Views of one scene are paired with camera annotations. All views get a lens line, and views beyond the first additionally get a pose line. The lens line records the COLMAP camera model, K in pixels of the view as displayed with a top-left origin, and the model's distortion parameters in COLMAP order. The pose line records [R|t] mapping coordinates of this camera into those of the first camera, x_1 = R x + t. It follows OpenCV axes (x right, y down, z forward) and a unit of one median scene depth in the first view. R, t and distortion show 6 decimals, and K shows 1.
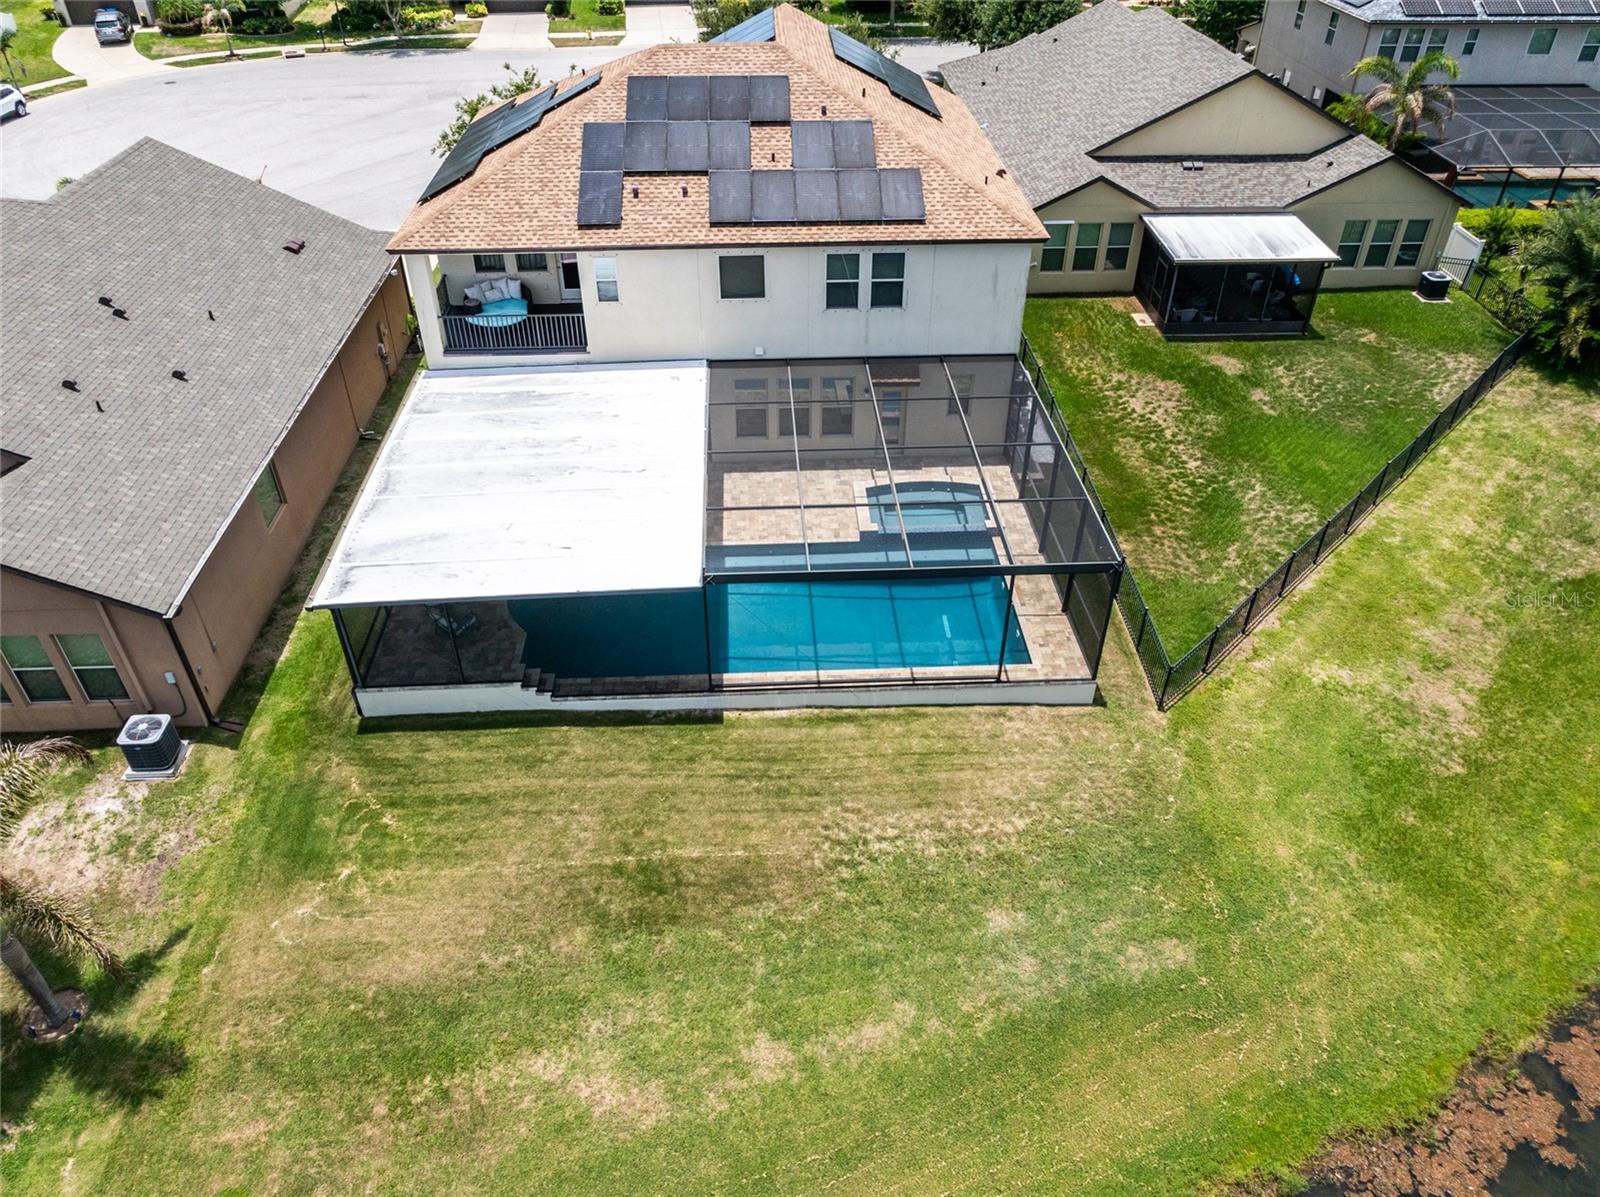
lens RADIAL K [[1115.9, 0, 797.5], [0, 1115.9, 620.1], [0, 0, 1]] dist [-0.043586, 0.036529]
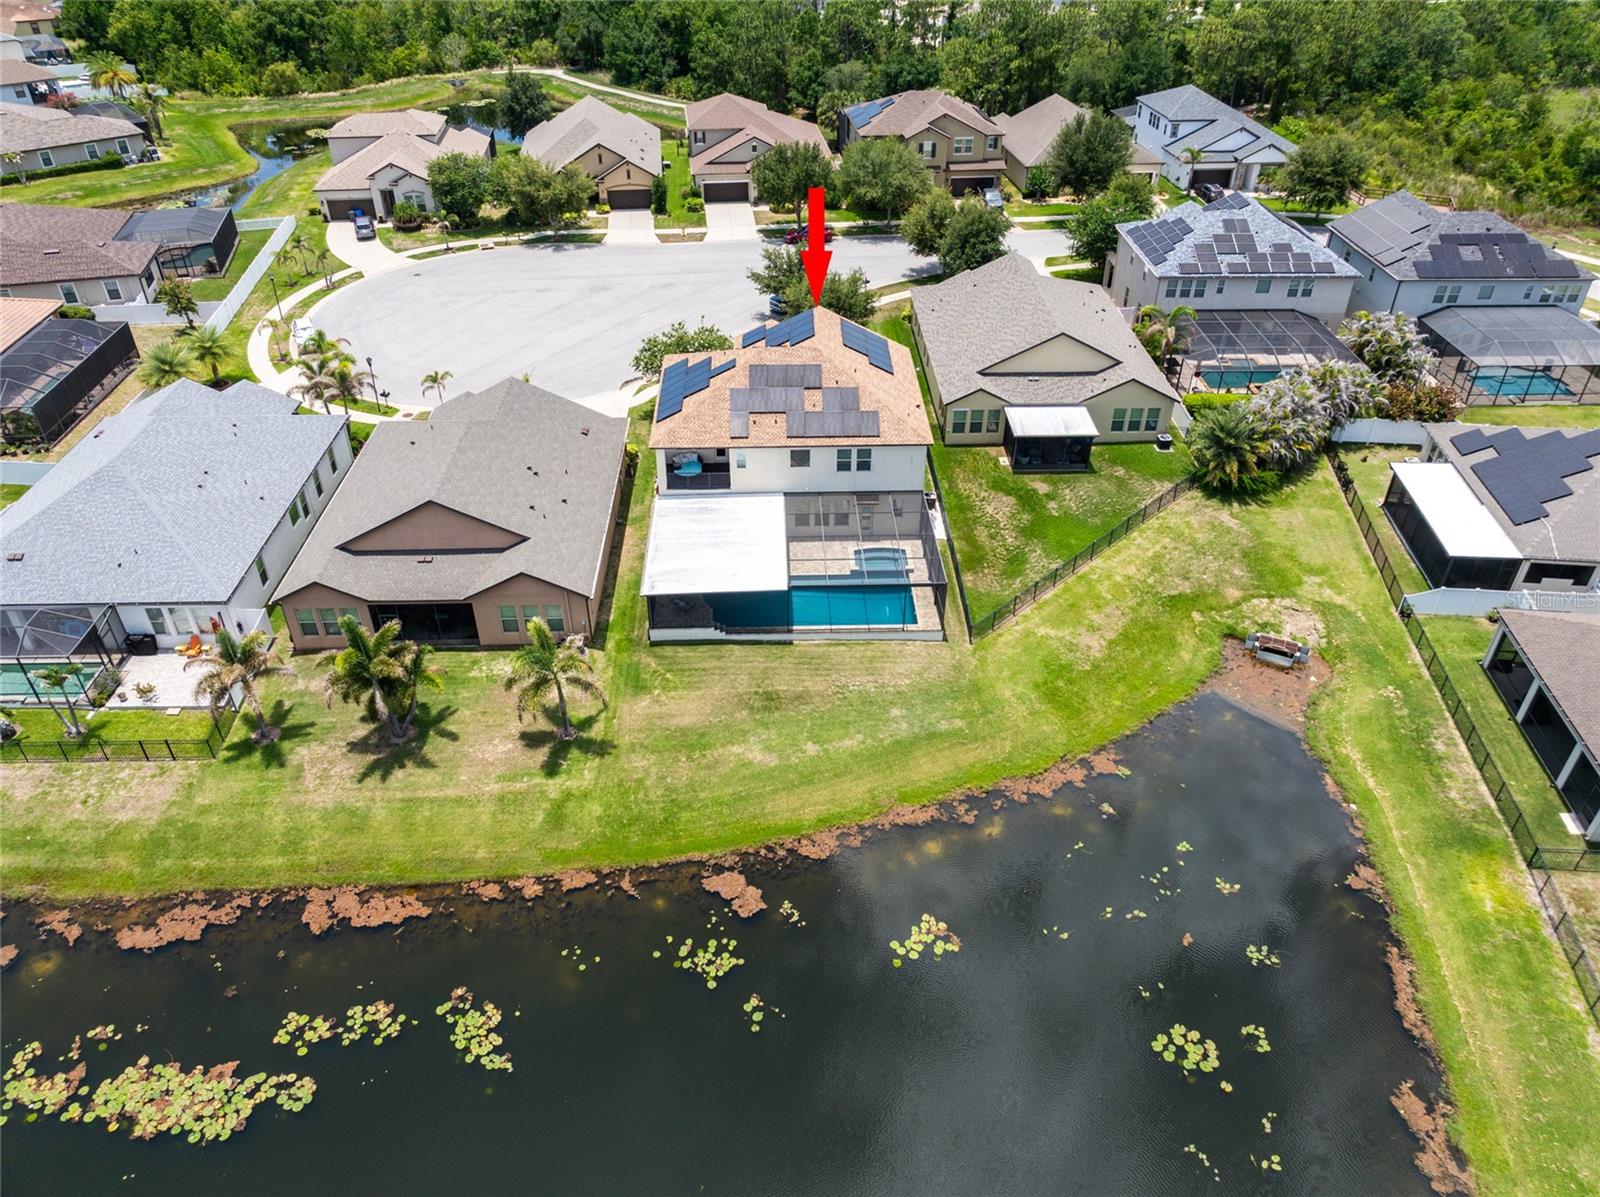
lens RADIAL K [[1115.9, 0, 797.5], [0, 1115.9, 620.1], [0, 0, 1]] dist [-0.043586, 0.036529]
pose [[0.999792, 0.012682, -0.015984, -0.013869], [-0.013225, 0.999324, -0.034309, 0.100357], [0.015538, 0.034514, 0.999283, -1.249688]]
